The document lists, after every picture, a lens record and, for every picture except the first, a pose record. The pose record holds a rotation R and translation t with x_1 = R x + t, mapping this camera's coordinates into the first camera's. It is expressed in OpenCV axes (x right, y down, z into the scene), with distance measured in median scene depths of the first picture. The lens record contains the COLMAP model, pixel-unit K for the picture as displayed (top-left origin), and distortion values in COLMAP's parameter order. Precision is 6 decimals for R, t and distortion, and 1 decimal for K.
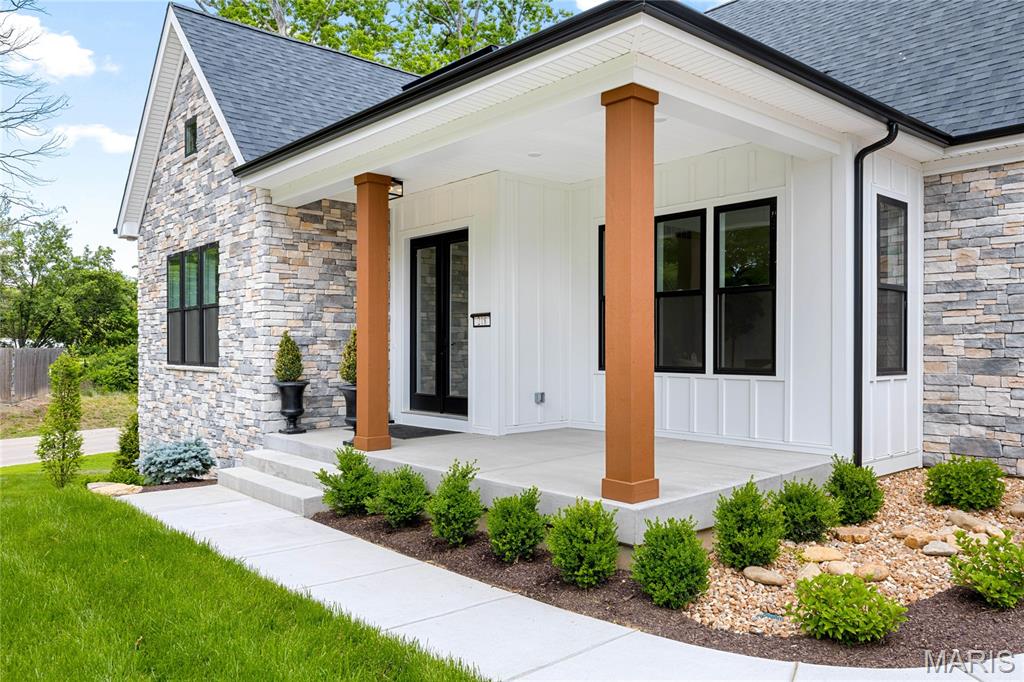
lens RADIAL K [[762.0, 0, 512.0], [0, 762.0, 341.0], [0, 0, 1]] dist [0.004147, 0.001207]
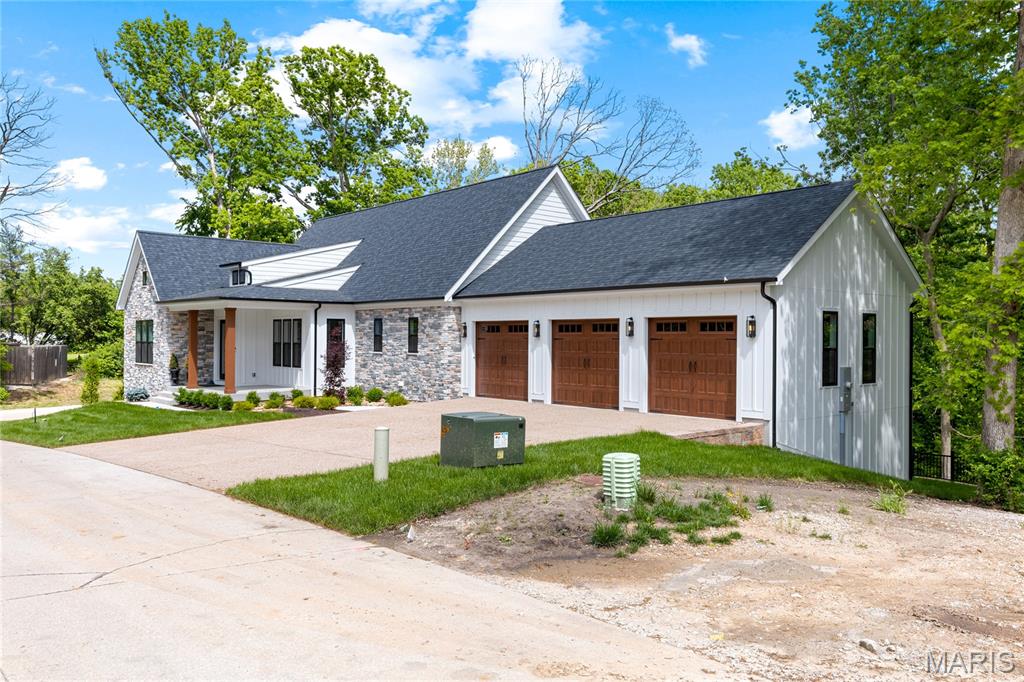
lens RADIAL K [[767.7, 0, 512.0], [0, 767.7, 341.0], [0, 0, 1]] dist [0.000662, 0.000127]
pose [[0.999826, 0.007761, 0.016941, 0.876687], [-0.007904, 0.999933, 0.008406, -0.083760], [-0.016874, -0.008539, 0.999821, -1.826394]]
